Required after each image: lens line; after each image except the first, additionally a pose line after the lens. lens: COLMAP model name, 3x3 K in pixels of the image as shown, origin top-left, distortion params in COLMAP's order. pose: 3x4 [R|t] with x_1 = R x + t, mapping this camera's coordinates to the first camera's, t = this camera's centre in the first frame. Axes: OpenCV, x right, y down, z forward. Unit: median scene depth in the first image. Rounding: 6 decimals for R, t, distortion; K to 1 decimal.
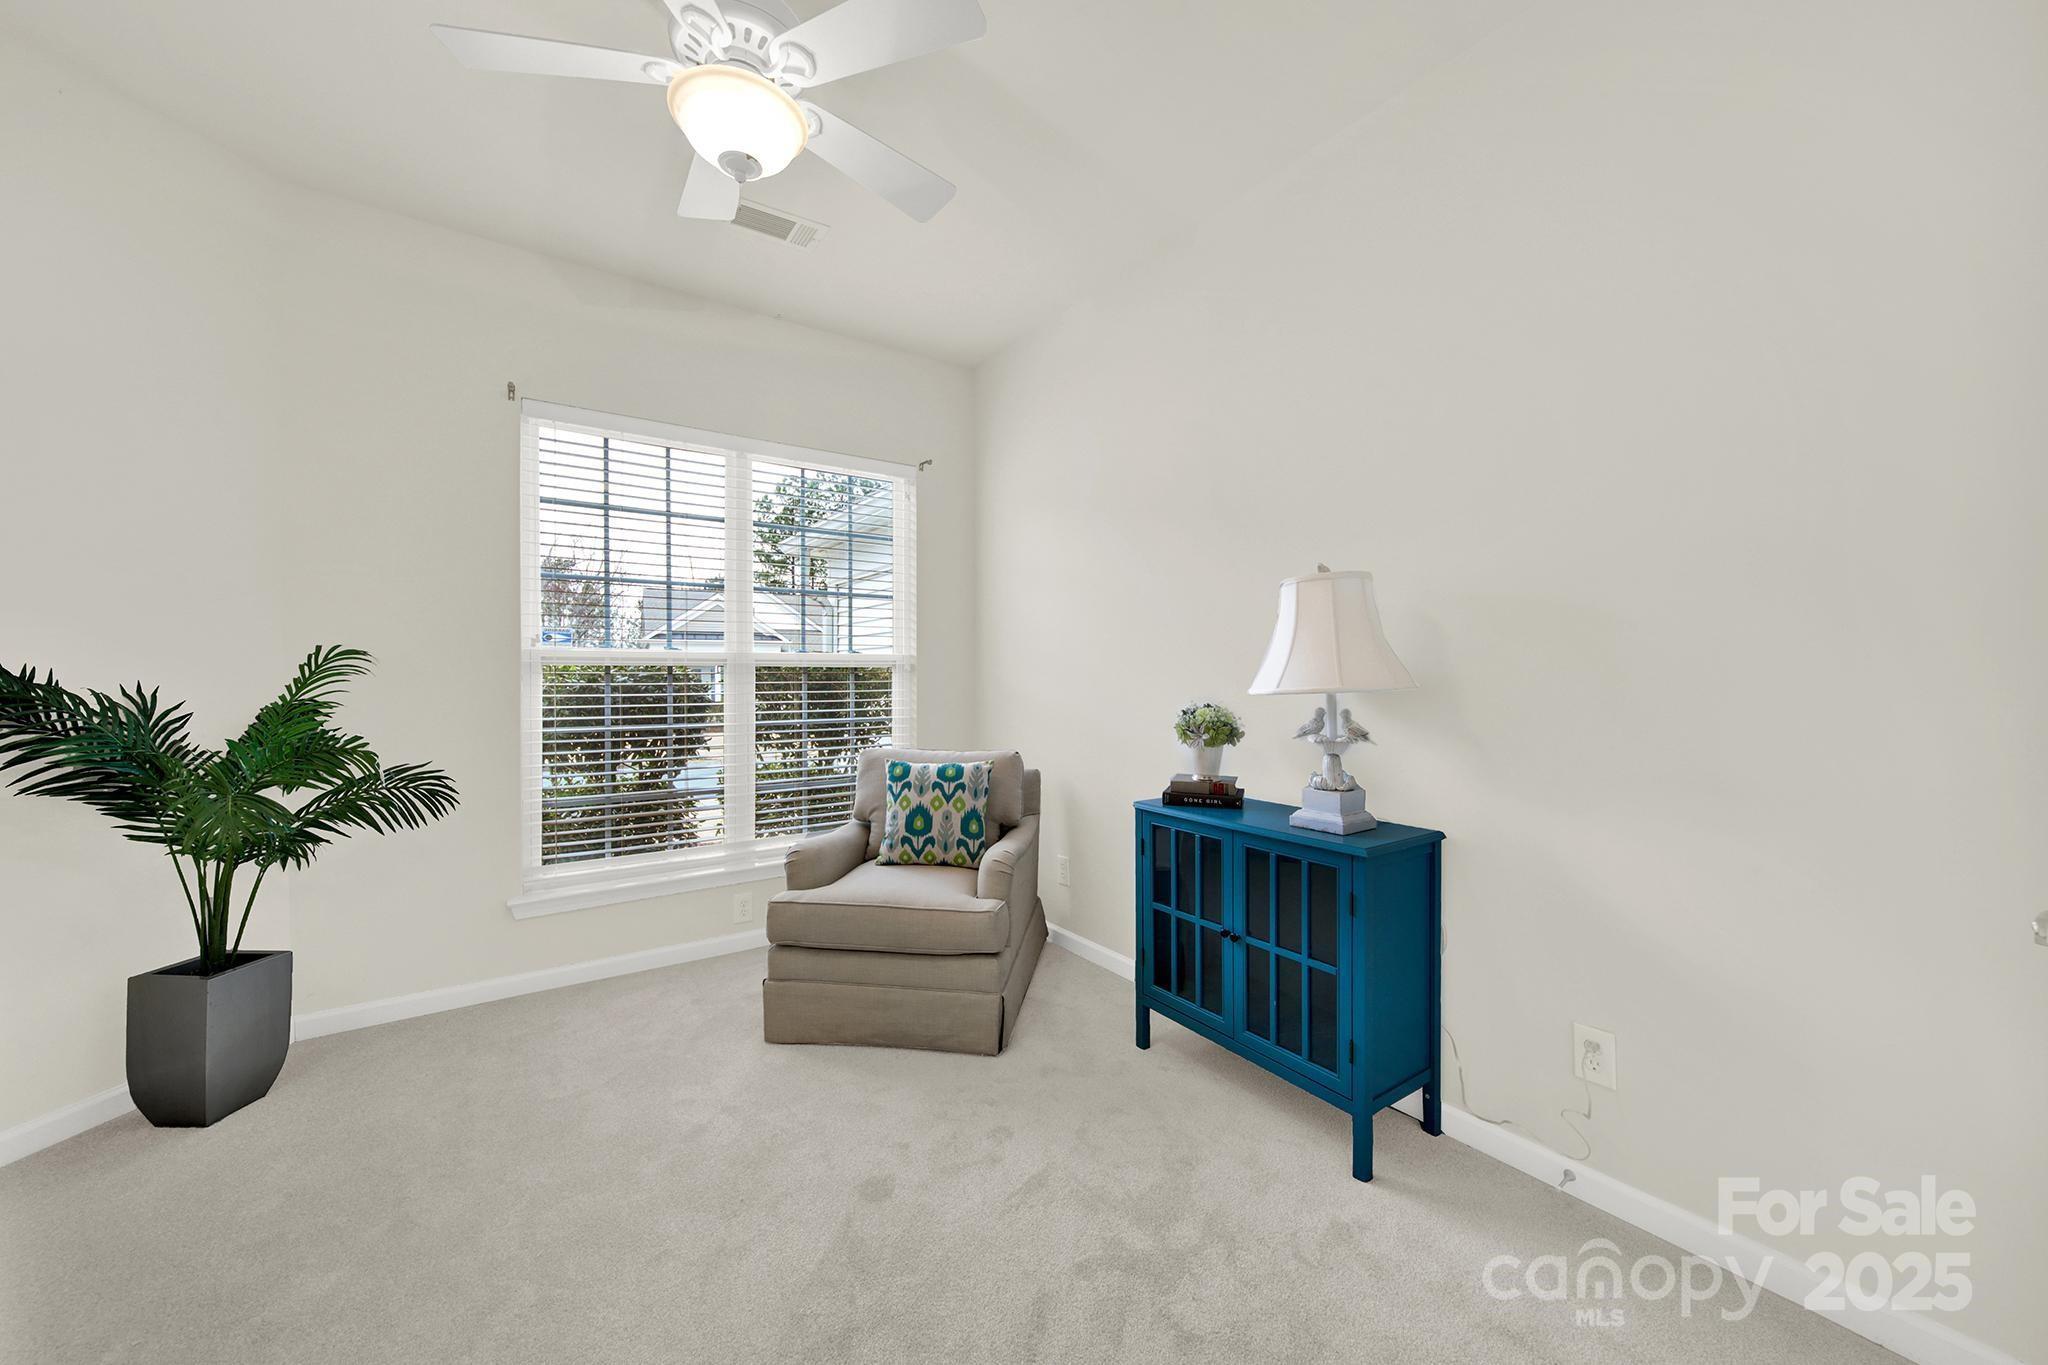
lens RADIAL K [[740.6, 0, 1030.2], [0, 740.6, 678.6], [0, 0, 1]] dist [-0.002214, -0.000440]
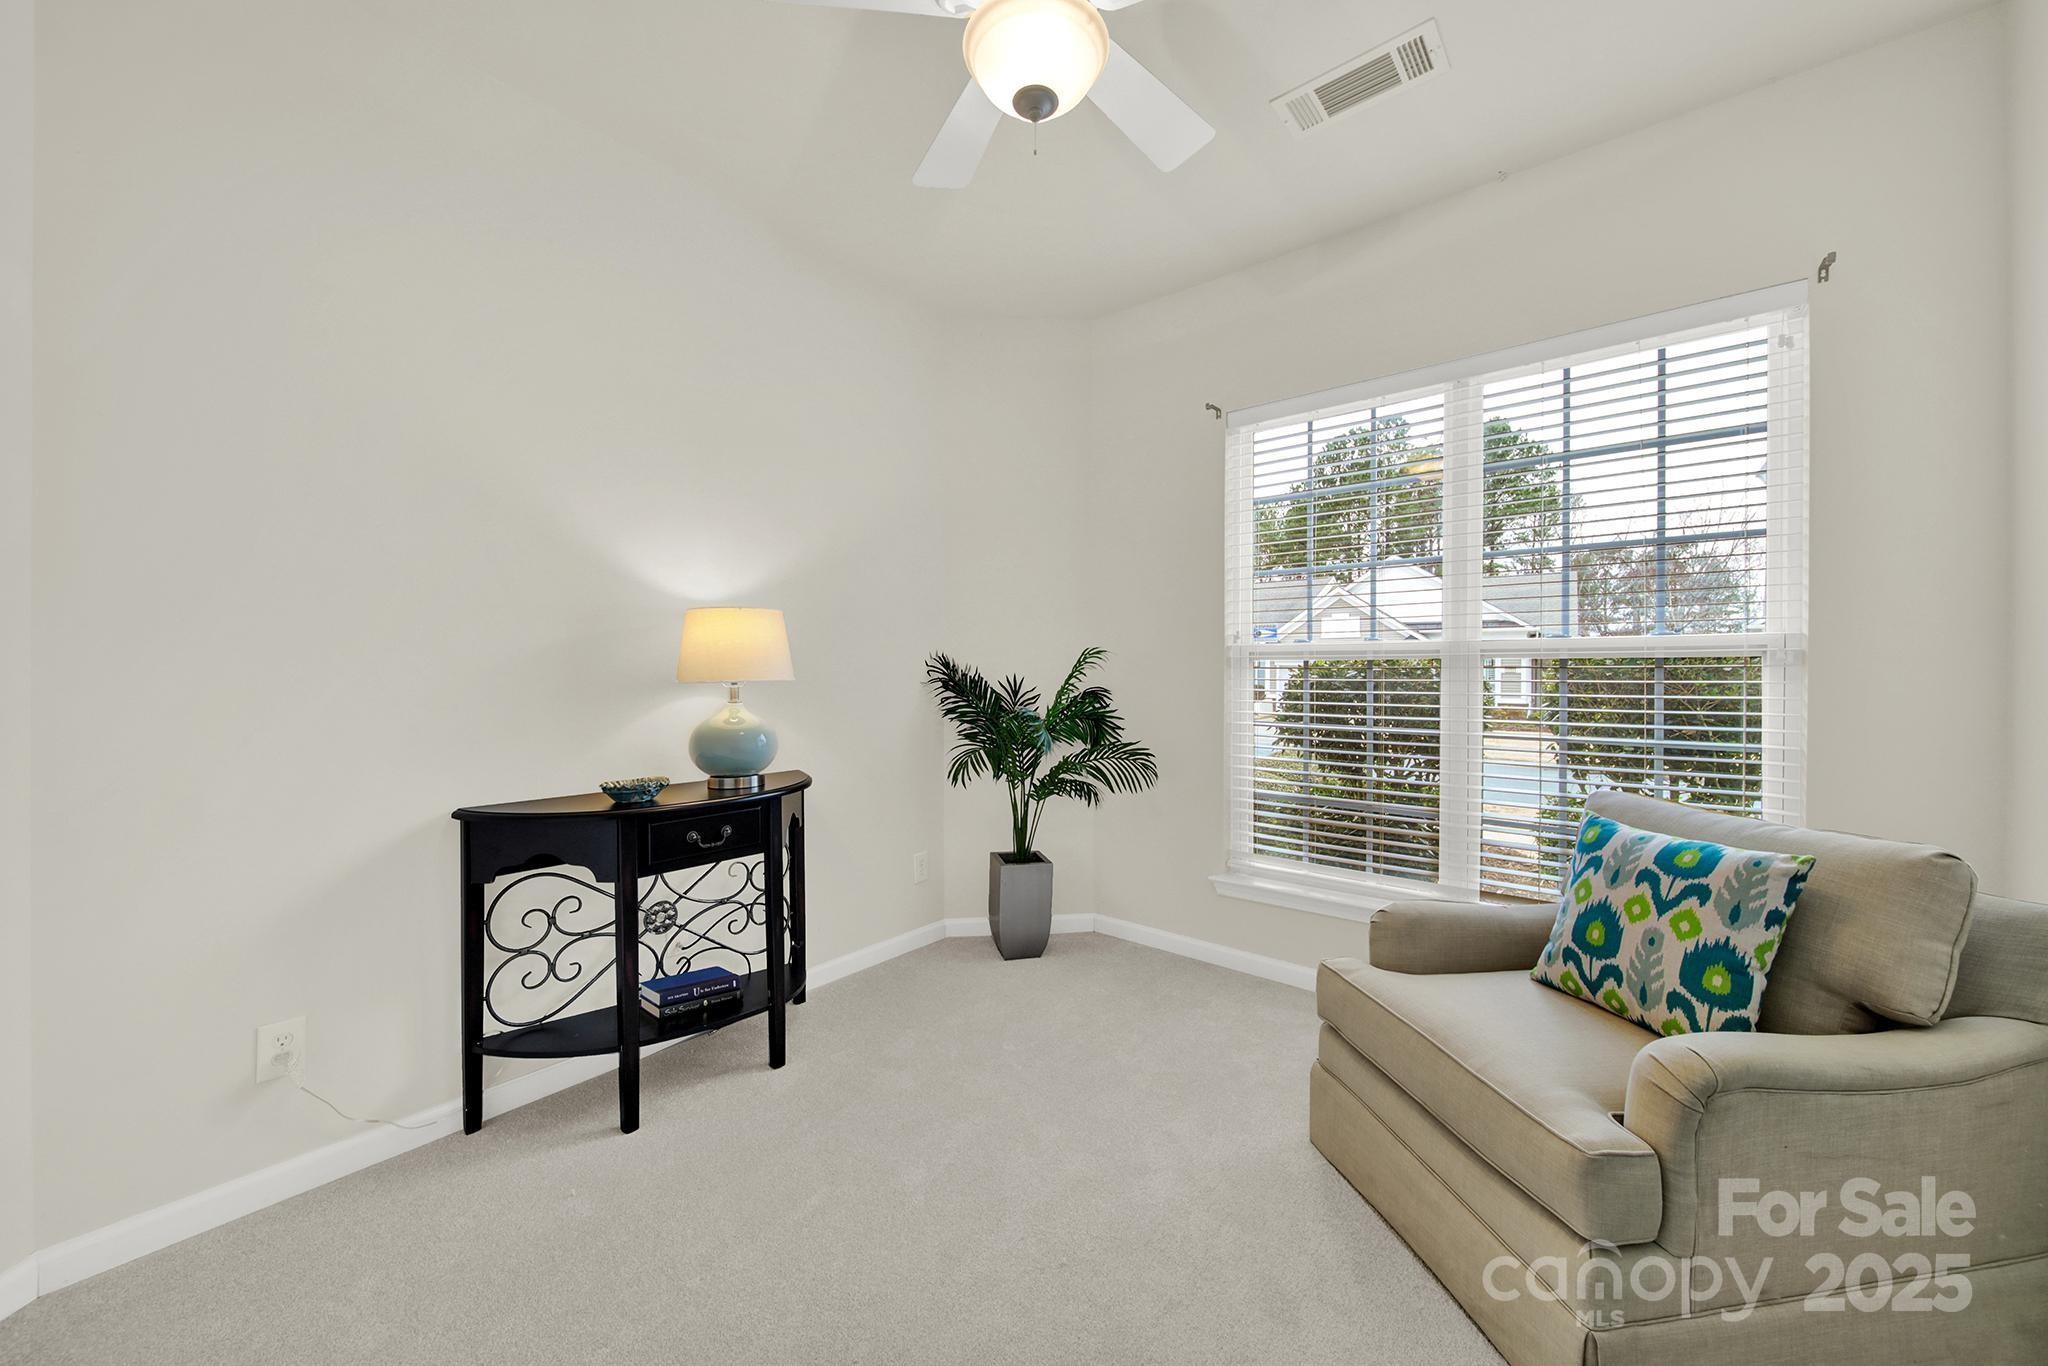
lens RADIAL K [[740.6, 0, 1027.1], [0, 740.6, 671.0], [0, 0, 1]] dist [-0.002214, -0.000440]
pose [[0.271626, 0.002632, -0.962399, 0.268886], [-0.010332, 0.999947, -0.000181, 0.000773], [0.962347, 0.009993, 0.271639, 0.427444]]
